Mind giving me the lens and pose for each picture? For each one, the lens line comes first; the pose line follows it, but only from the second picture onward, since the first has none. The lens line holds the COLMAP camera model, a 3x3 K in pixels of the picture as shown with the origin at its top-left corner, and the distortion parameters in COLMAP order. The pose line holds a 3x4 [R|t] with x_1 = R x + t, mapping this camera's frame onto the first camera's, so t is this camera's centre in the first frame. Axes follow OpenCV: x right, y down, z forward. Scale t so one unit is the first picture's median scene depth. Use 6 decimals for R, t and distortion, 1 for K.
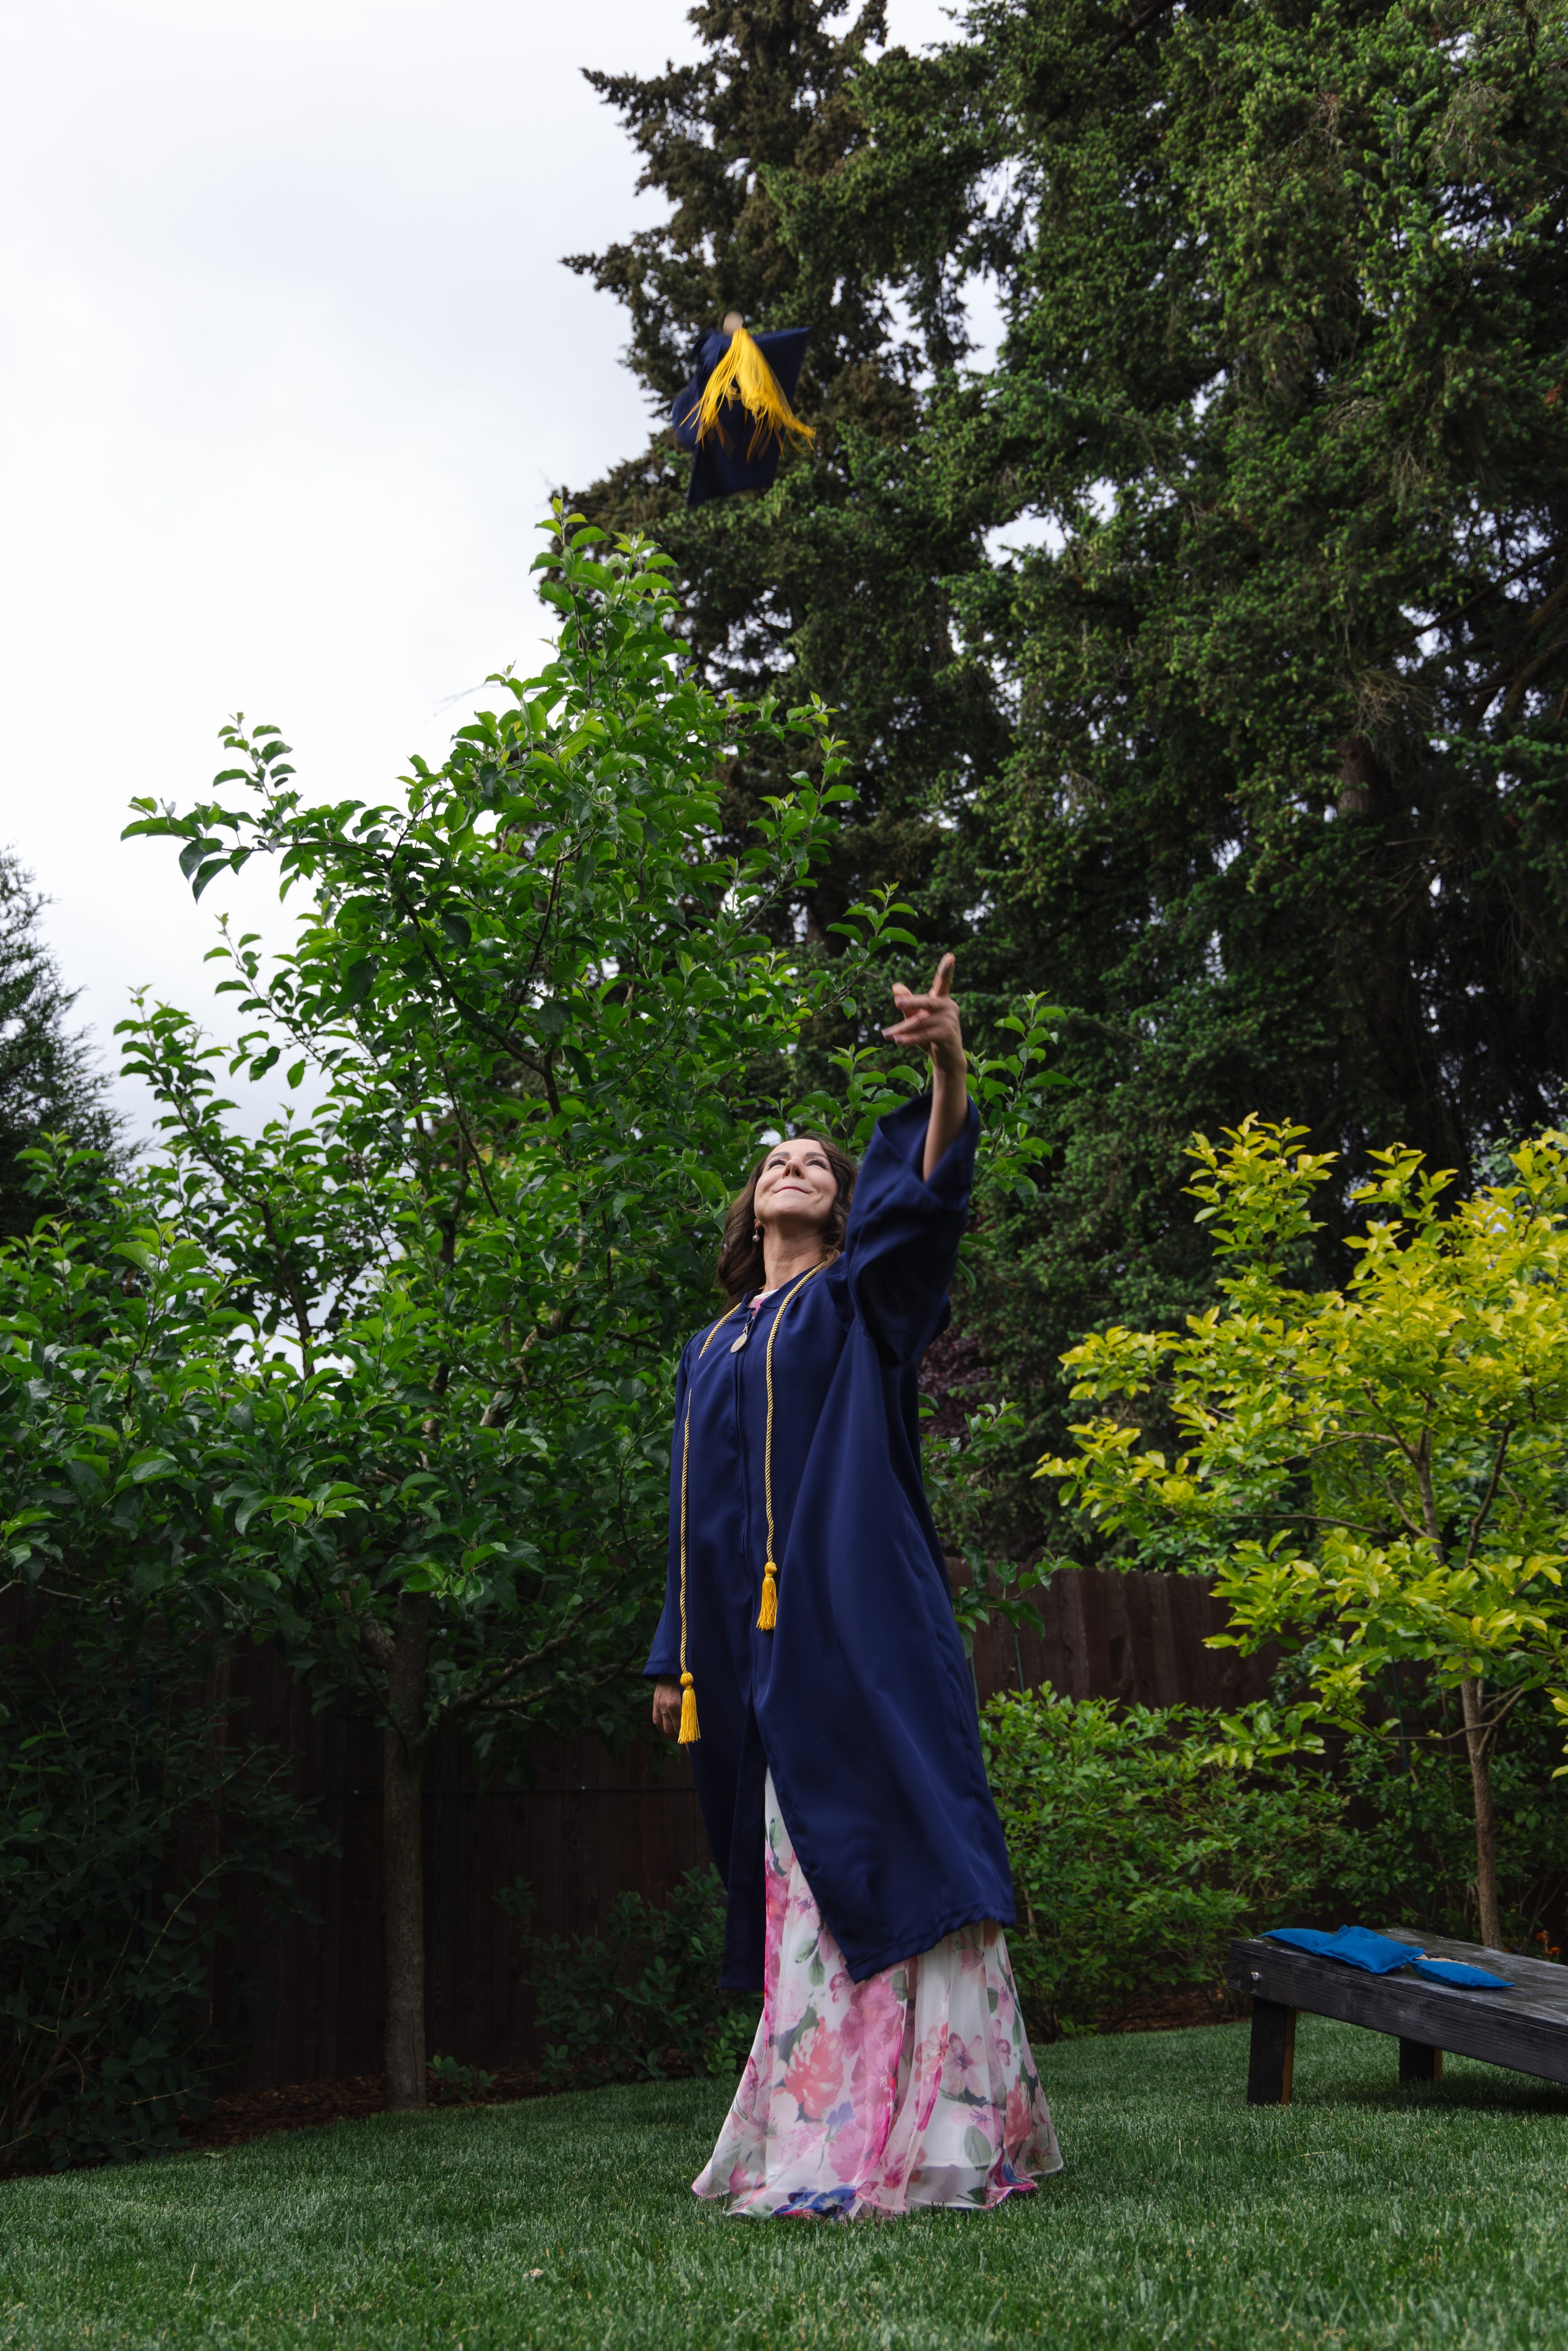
lens RADIAL K [[1949.8, 0, 788.7], [0, 1949.8, 1211.9], [0, 0, 1]] dist [-0.002511, 0.006733]
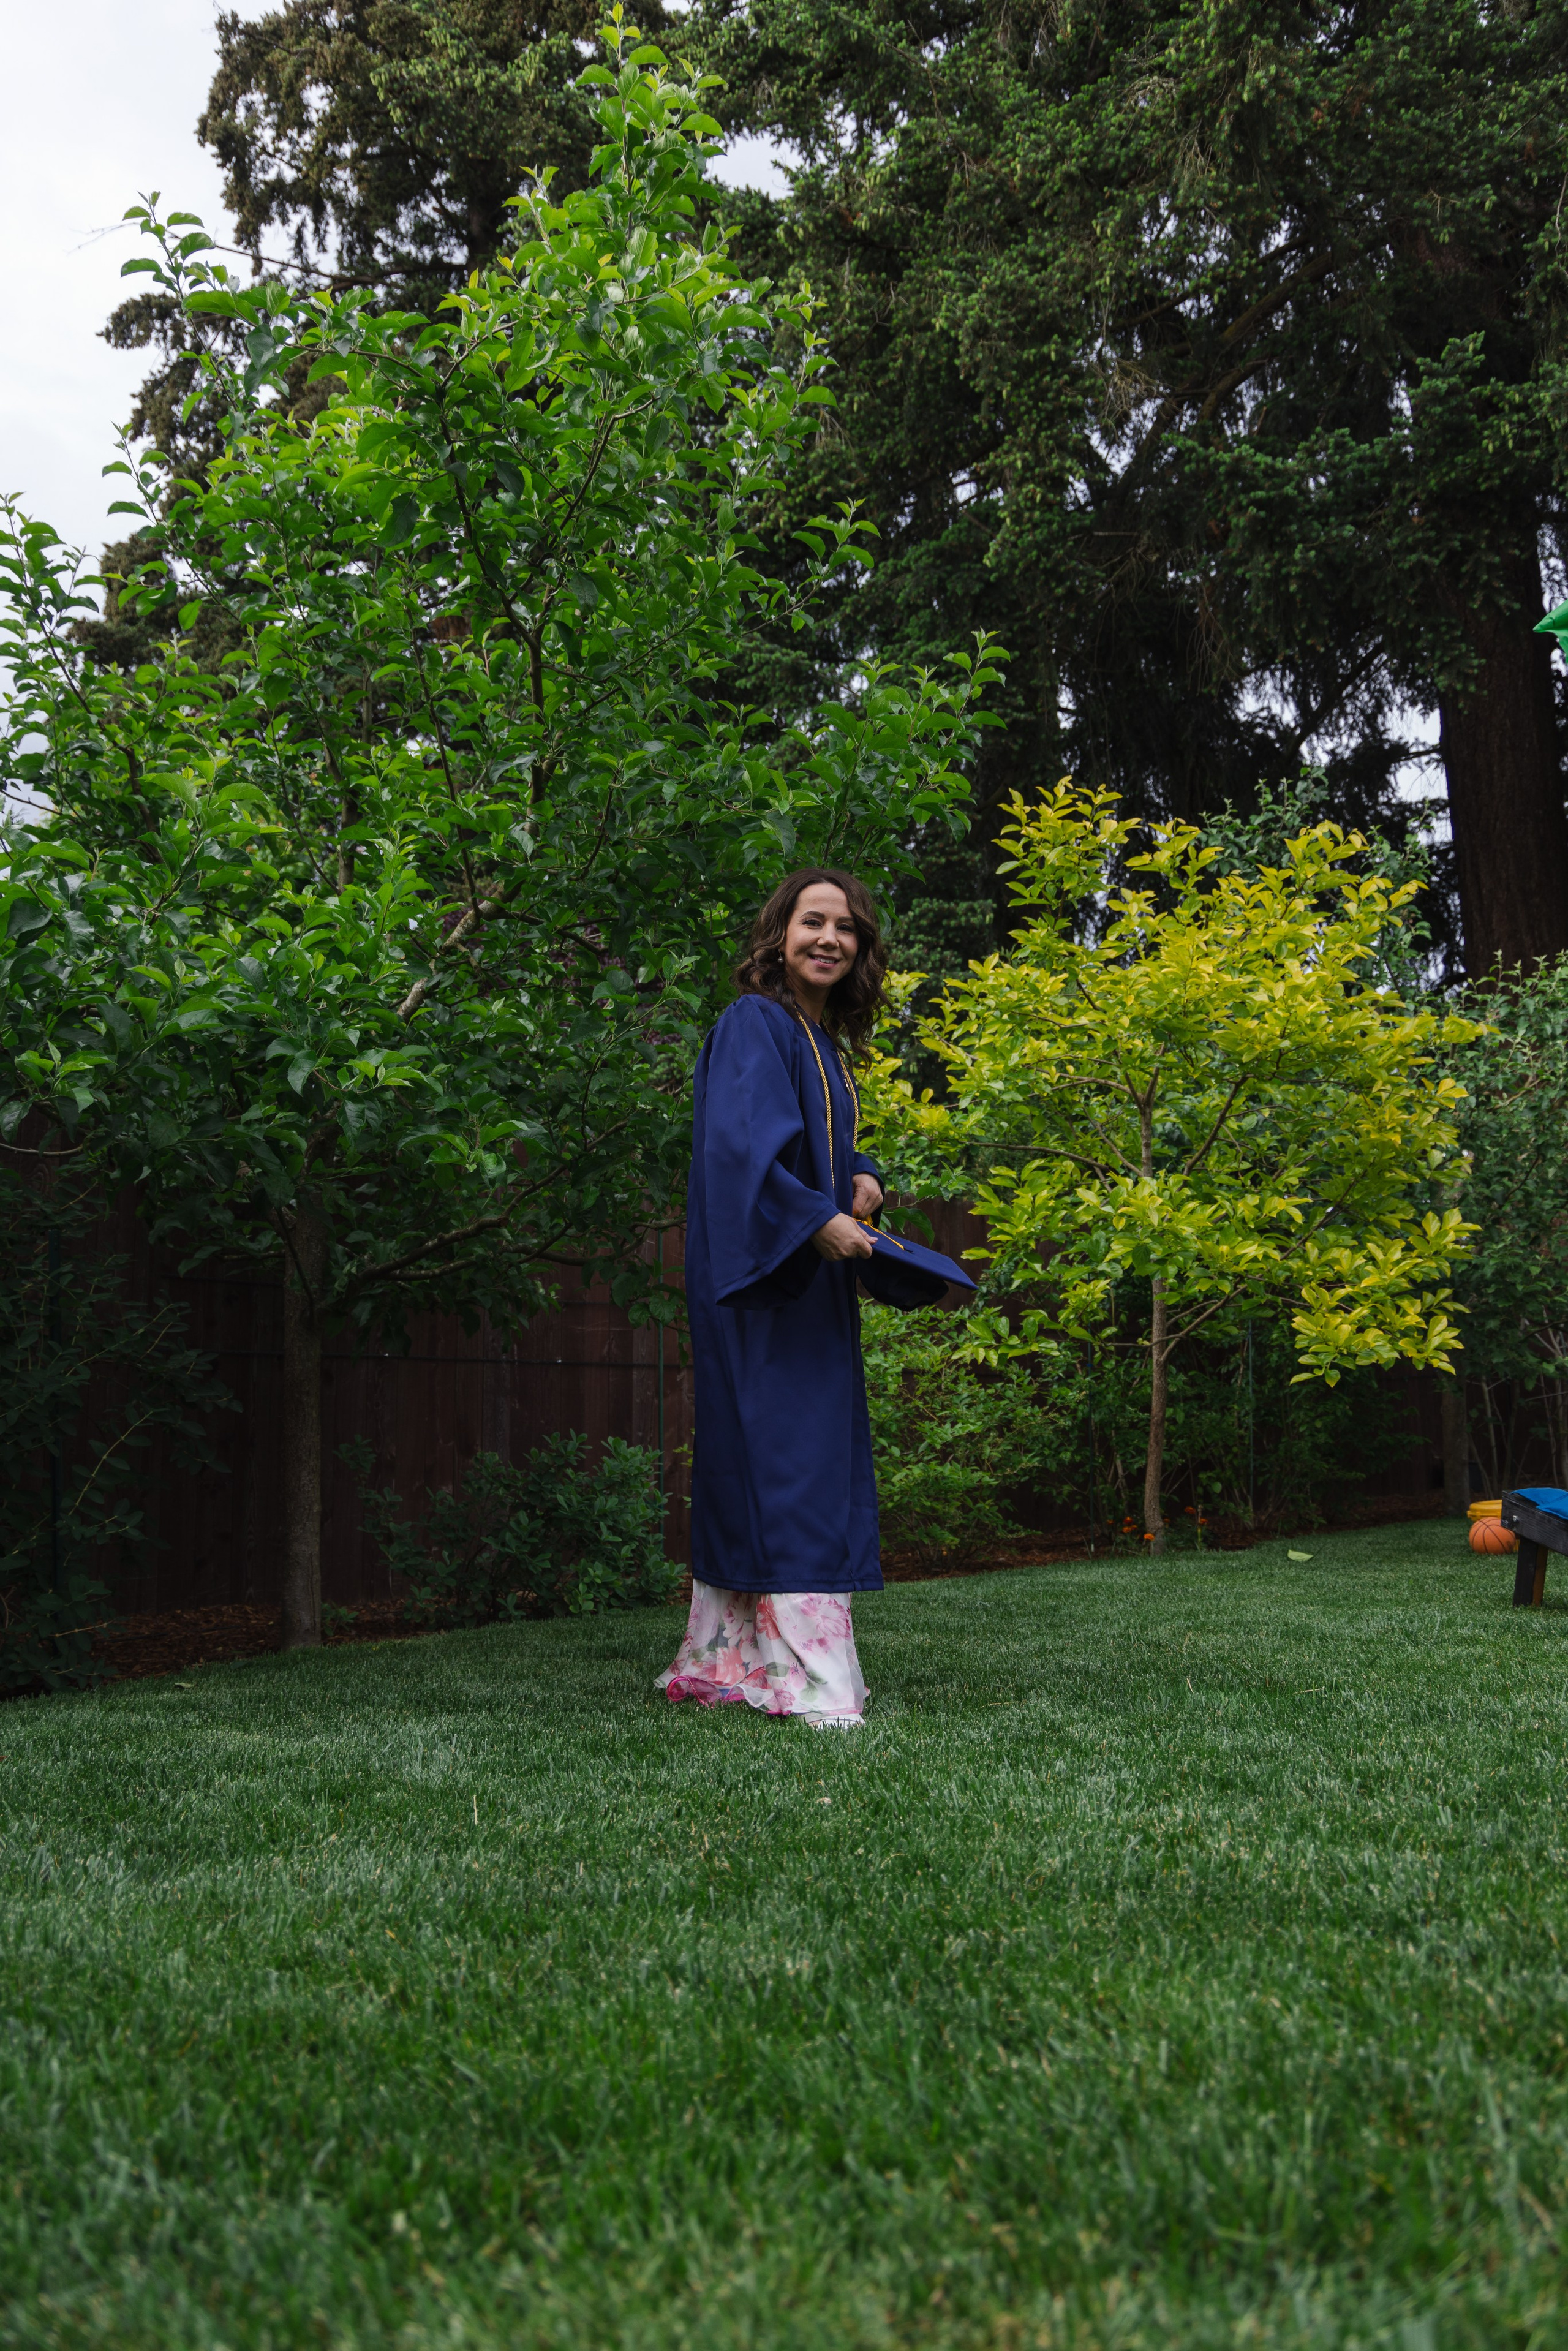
lens RADIAL K [[1802.3, 0, 636.1], [0, 1802.3, 1177.2], [0, 0, 1]] dist [-0.002789, 0.002321]
pose [[0.972171, 0.066535, 0.224626, -0.210297], [-0.106493, 0.979542, 0.170755, 0.023088], [-0.208669, -0.189925, 0.959367, 0.061910]]
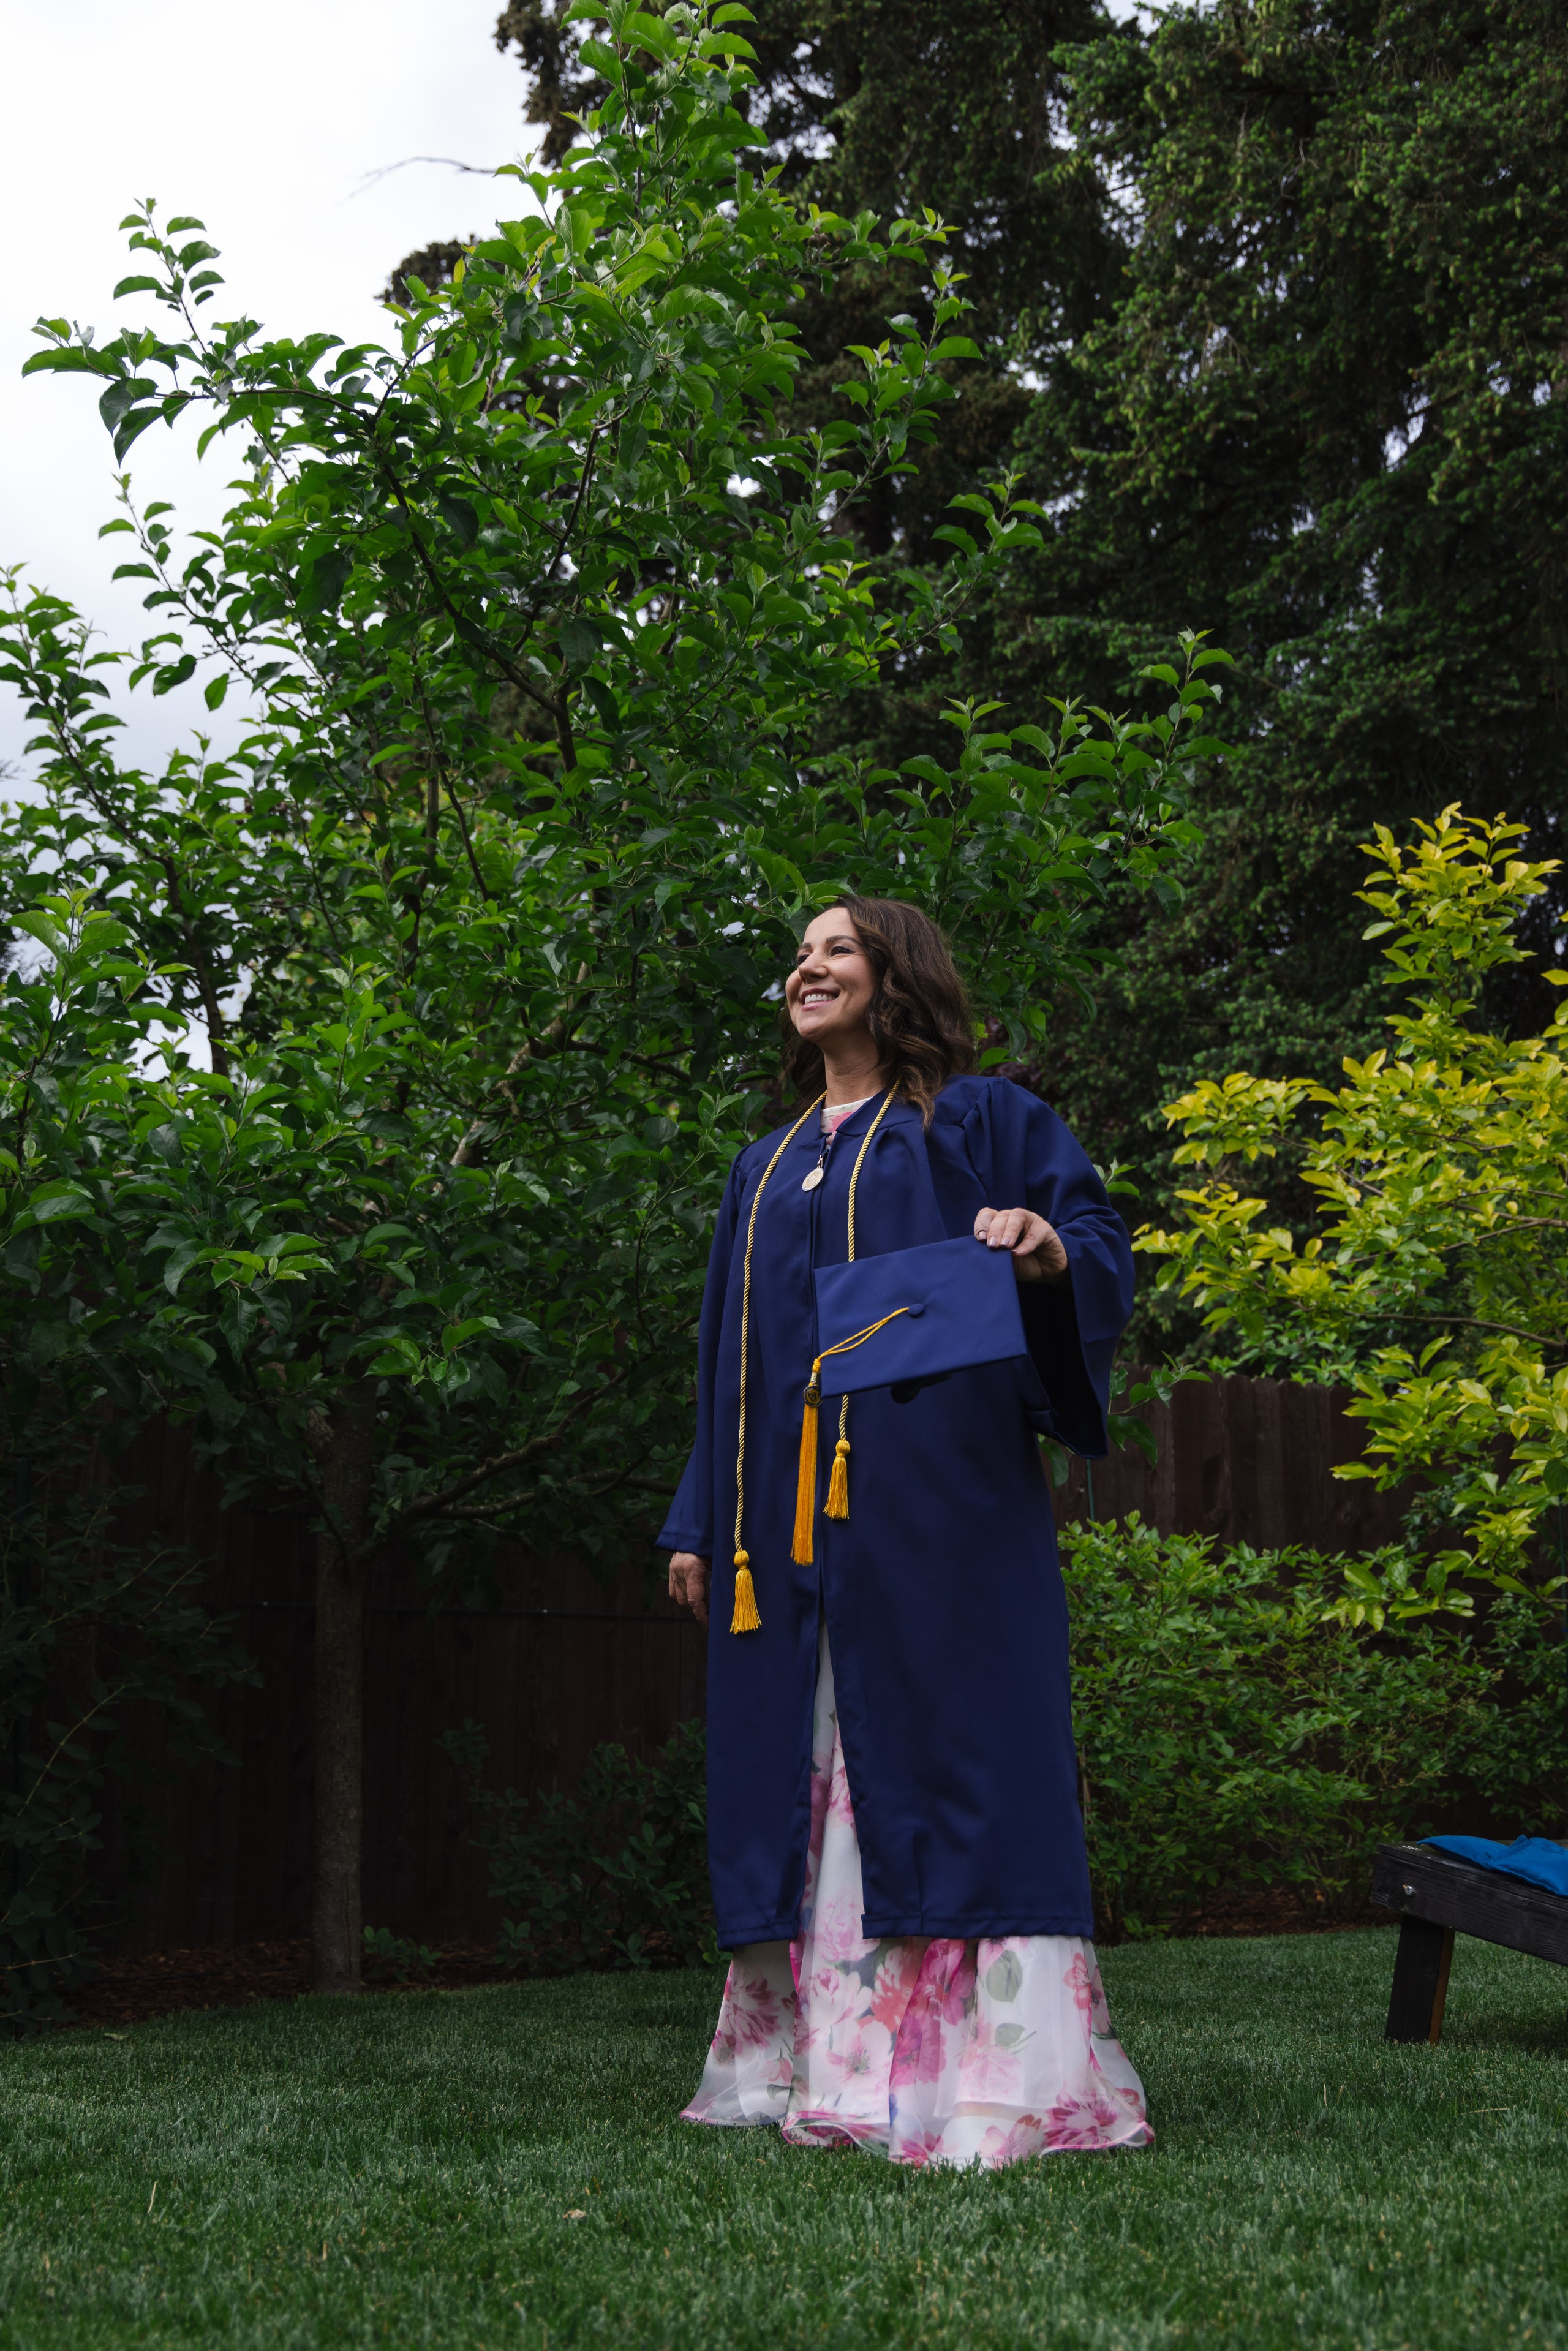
lens RADIAL K [[2496.3, 0, 729.3], [0, 2496.3, 1188.6], [0, 0, 1]] dist [-0.010586, 0.000000]
pose [[0.998830, 0.048368, 0.000228, -0.039679], [-0.048013, 0.990919, 0.125593, -0.009678], [0.005848, -0.125457, 0.992082, 0.004440]]
